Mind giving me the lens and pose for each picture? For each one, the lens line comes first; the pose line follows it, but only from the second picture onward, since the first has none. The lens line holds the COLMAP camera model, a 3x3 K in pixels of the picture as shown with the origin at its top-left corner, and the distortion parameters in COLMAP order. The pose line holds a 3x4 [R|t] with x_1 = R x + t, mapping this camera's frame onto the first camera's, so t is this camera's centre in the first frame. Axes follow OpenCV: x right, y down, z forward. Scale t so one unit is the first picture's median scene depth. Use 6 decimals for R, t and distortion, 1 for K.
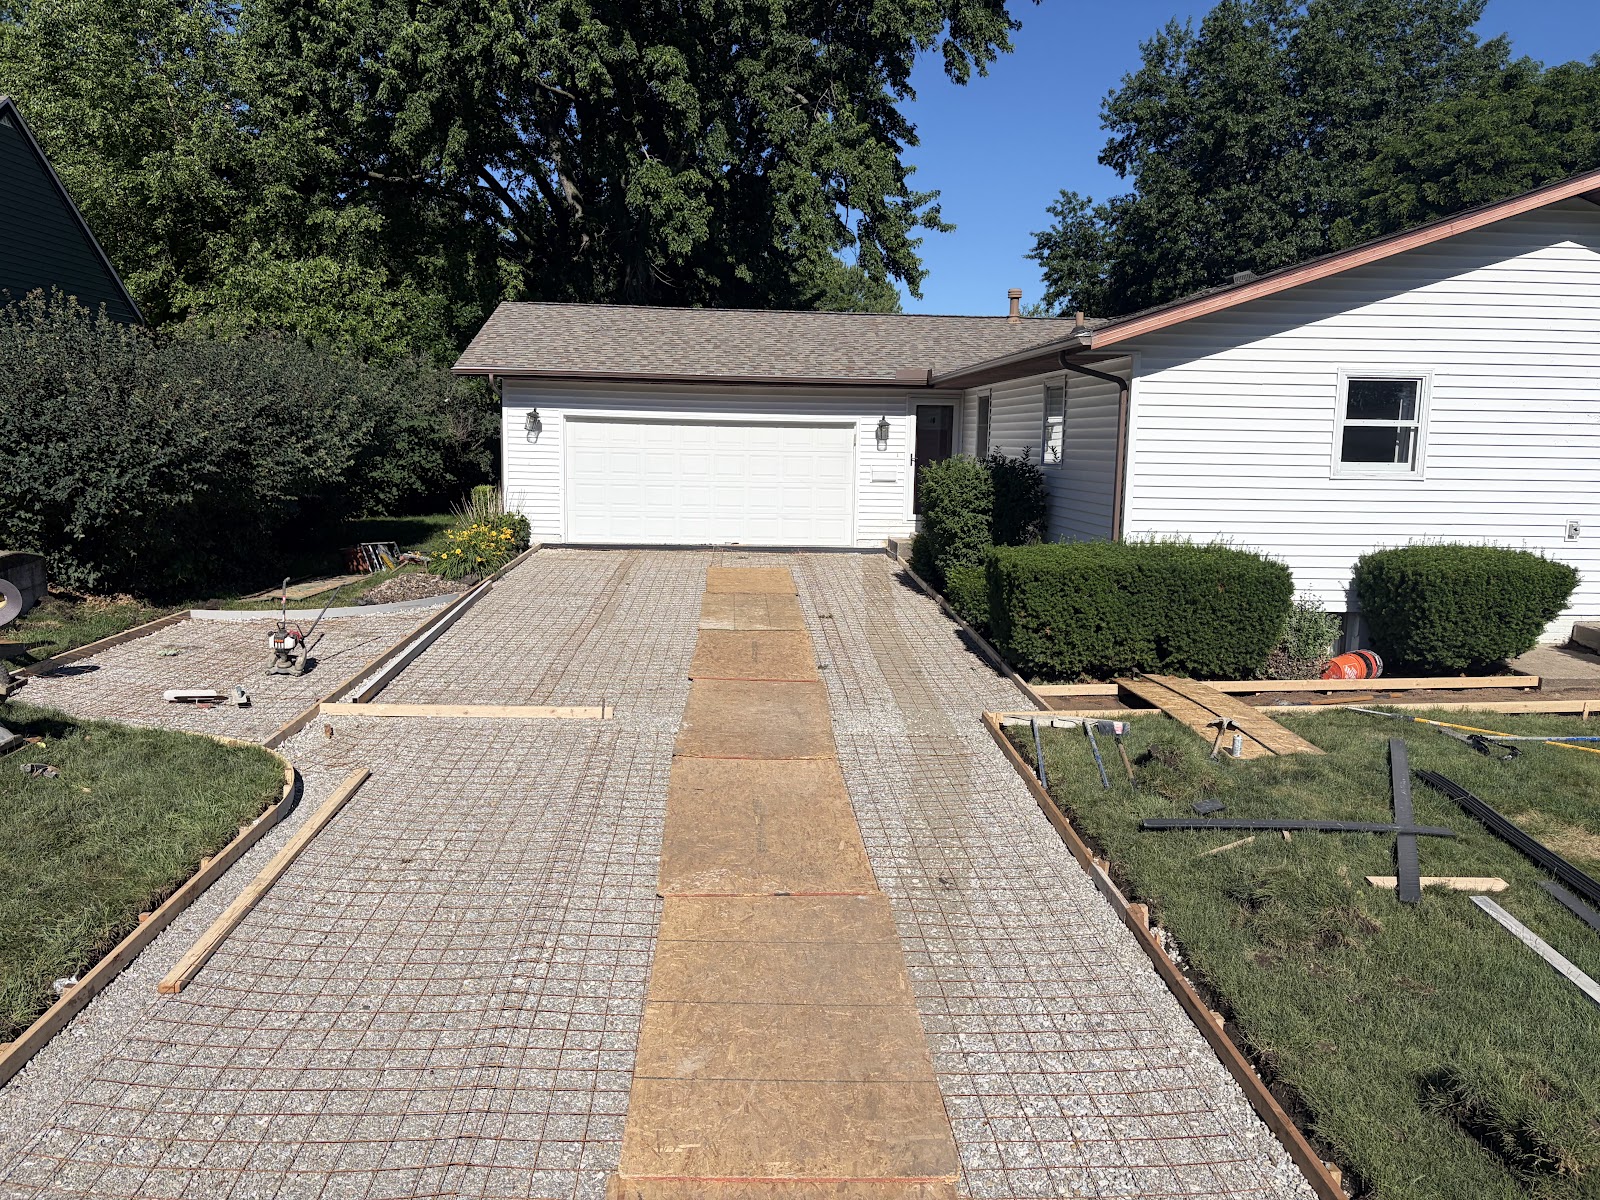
lens RADIAL K [[1226.0, 0, 786.1], [0, 1226.0, 589.5], [0, 0, 1]] dist [0.033756, -0.034508]
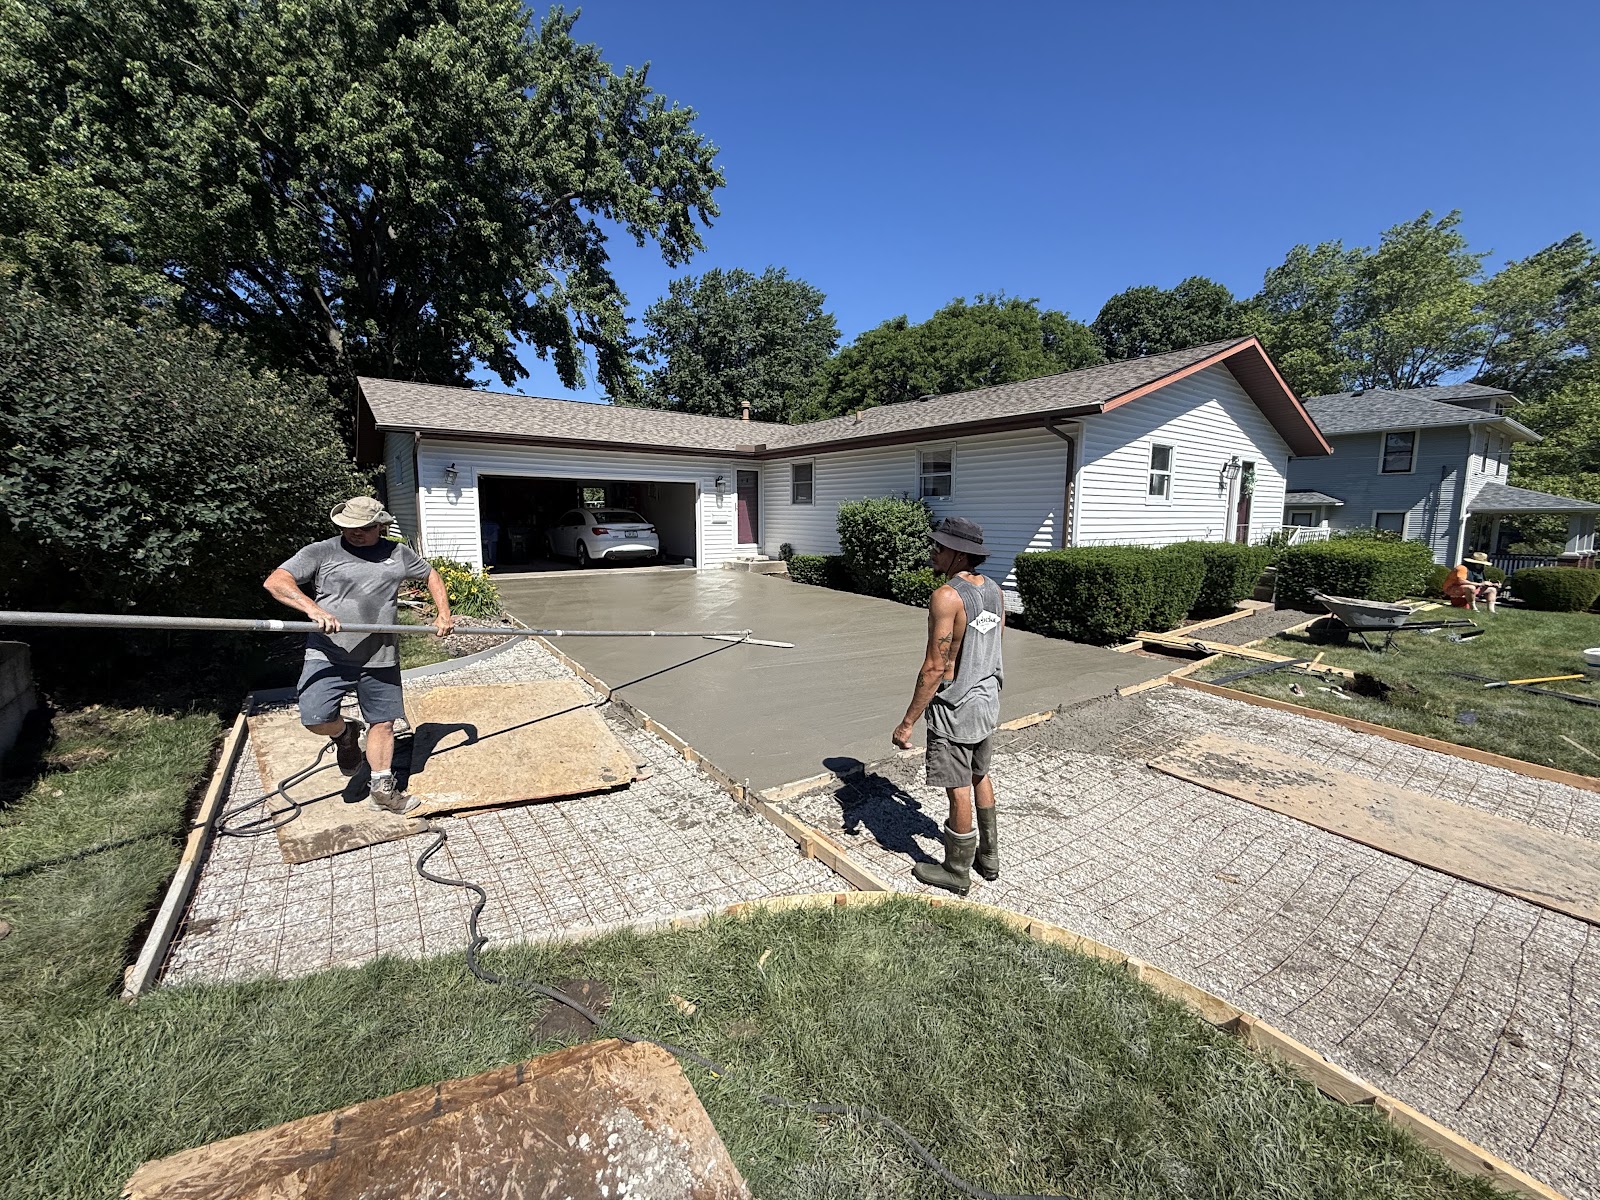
lens RADIAL K [[651.0, 0, 802.7], [0, 651.0, 601.1], [0, 0, 1]] dist [-0.003585, -0.001118]
pose [[0.833520, -0.085183, 0.545883, -0.228340], [0.078015, 0.996289, 0.036345, -0.014441], [-0.546953, 0.012292, 0.837073, 0.268350]]
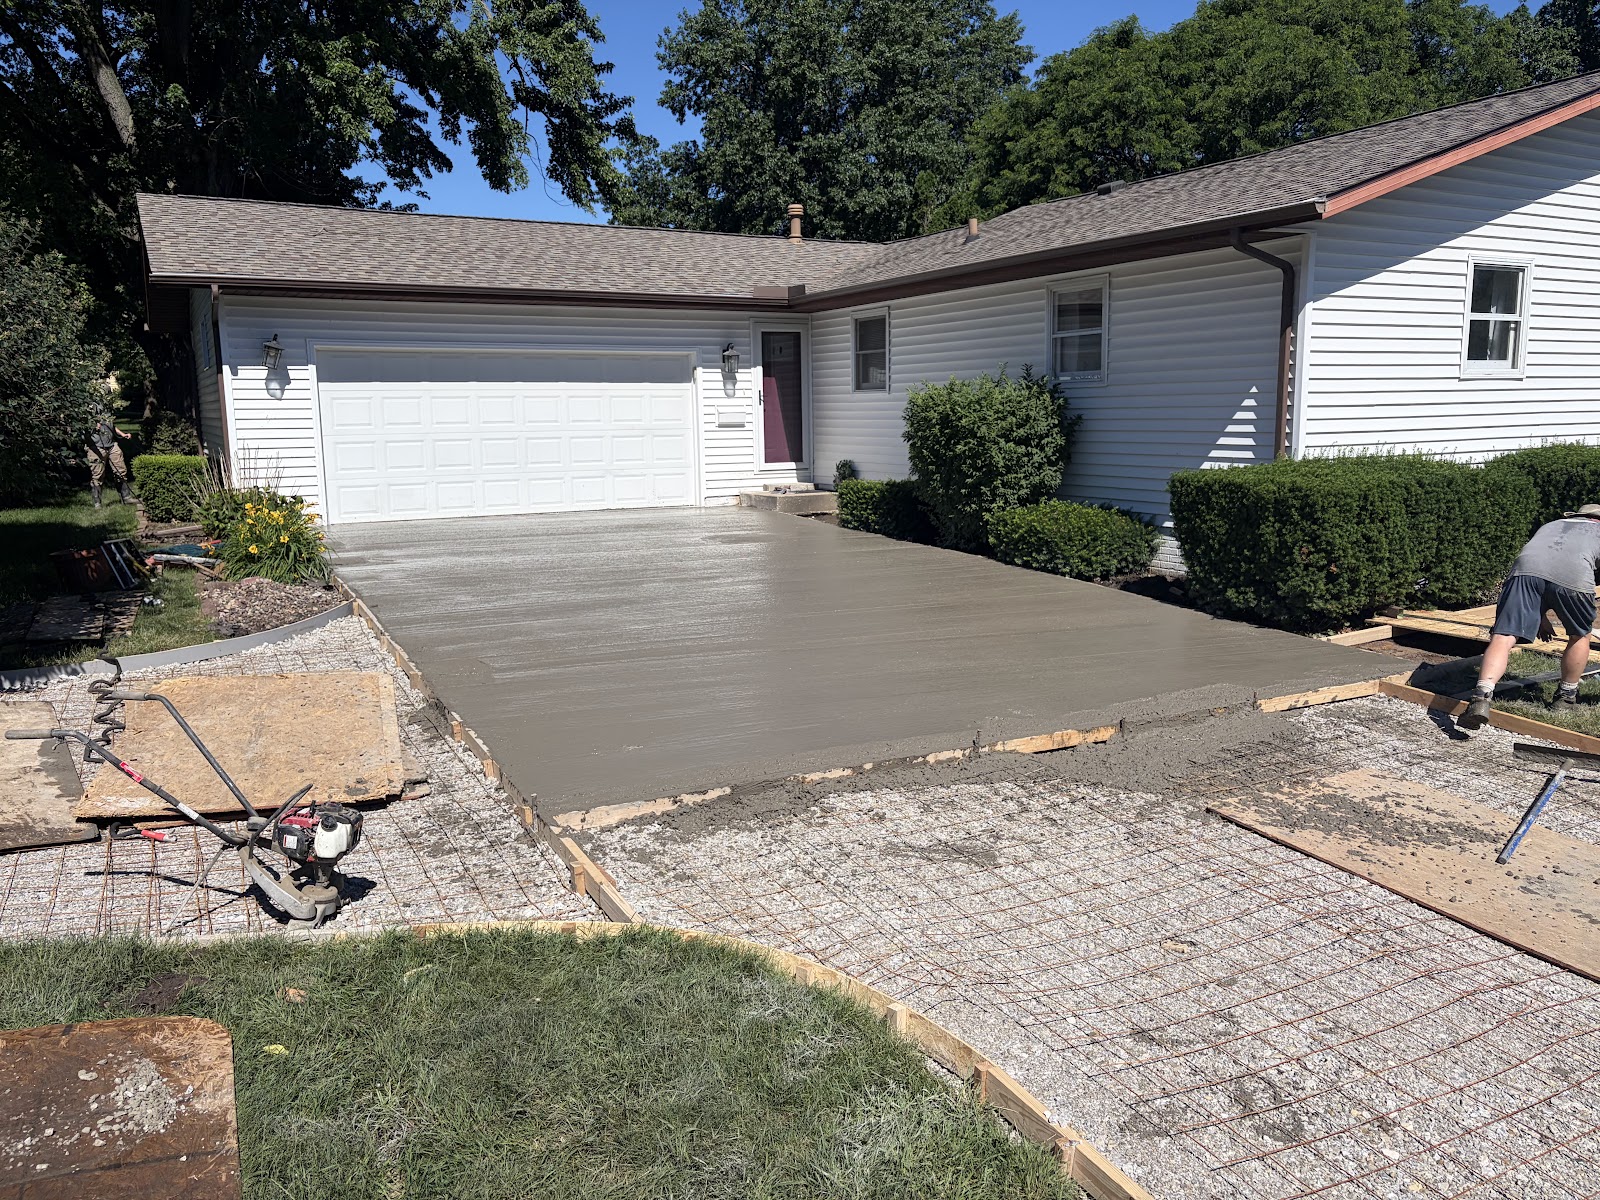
lens RADIAL K [[1226.0, 0, 813.4], [0, 1226.0, 608.9], [0, 0, 1]] dist [0.033756, -0.034508]
pose [[0.901474, -0.098352, 0.421510, -0.199386], [0.081984, 0.995012, 0.056832, -0.006335], [-0.424997, -0.016676, 0.905041, 0.196793]]
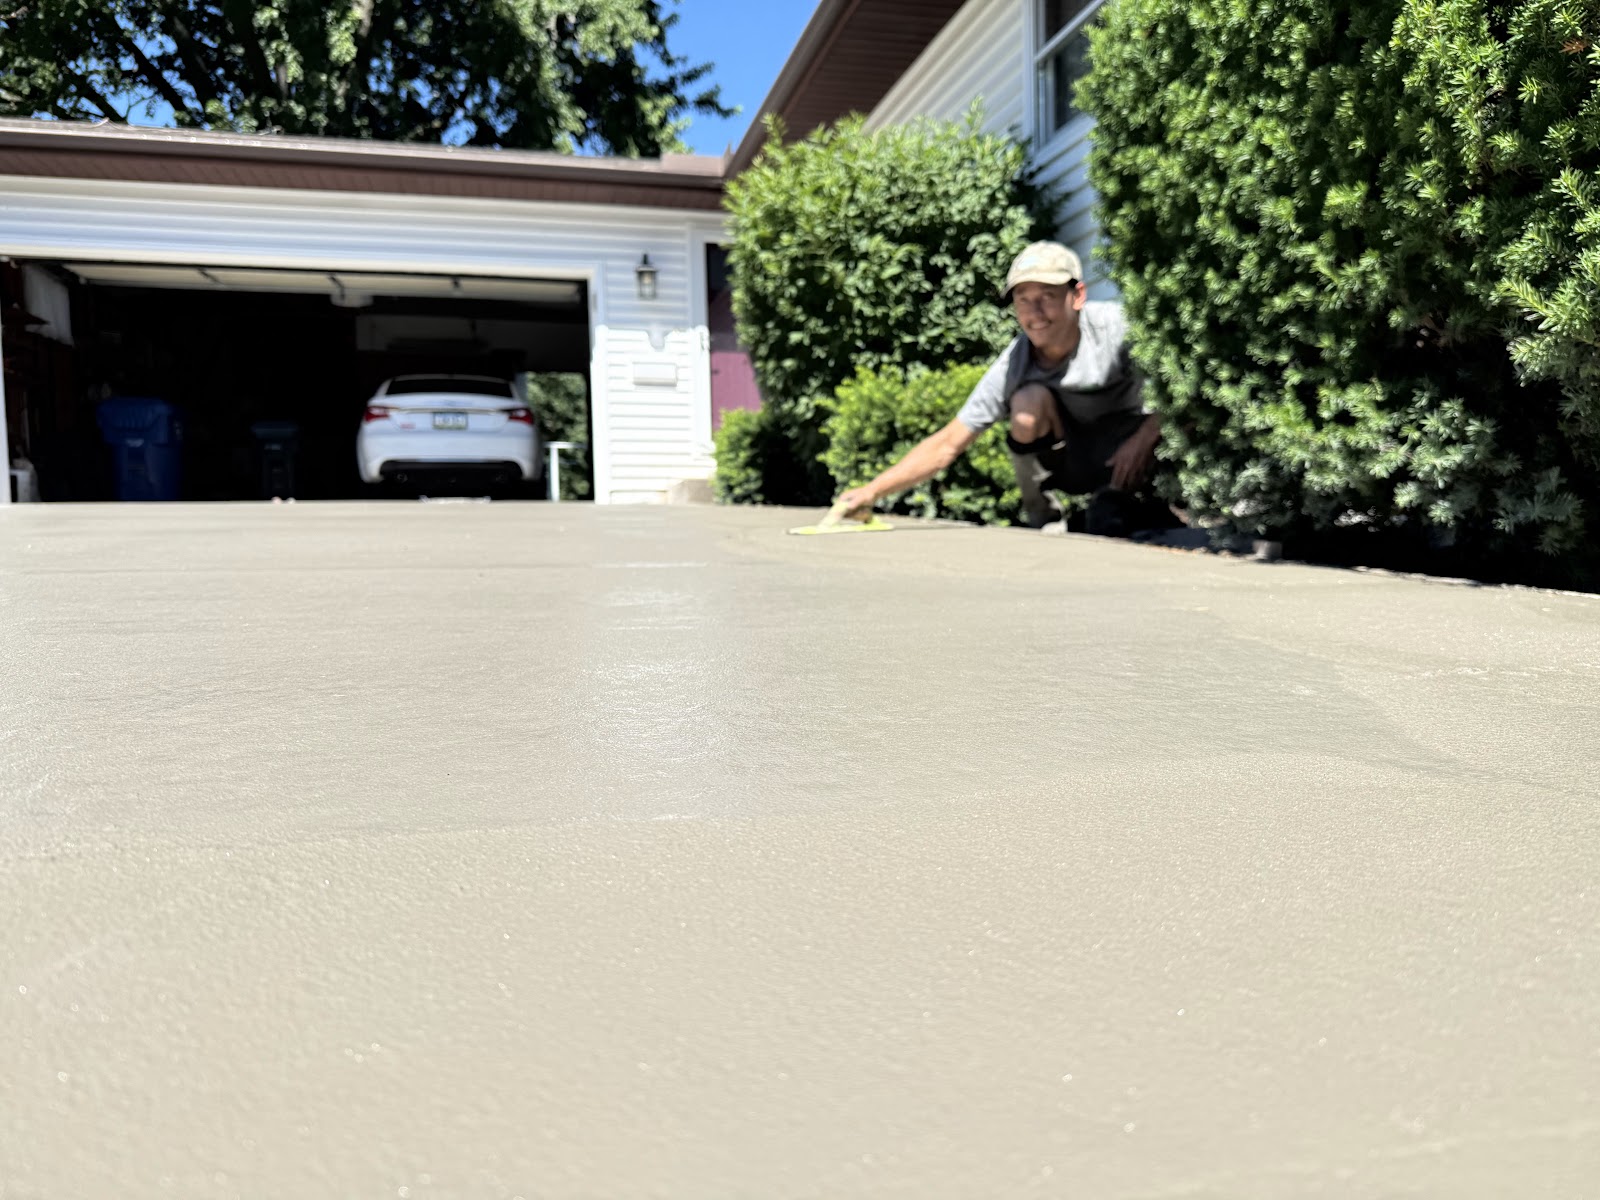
lens RADIAL K [[1176.1, 0, 799.1], [0, 1176.1, 600.4], [0, 0, 1]] dist [-0.041707, 0.000737]
pose [[0.981622, -0.044885, 0.185482, 0.040128], [0.055696, 0.997014, -0.053492, 0.034714], [-0.182527, 0.062840, 0.981191, 0.426169]]
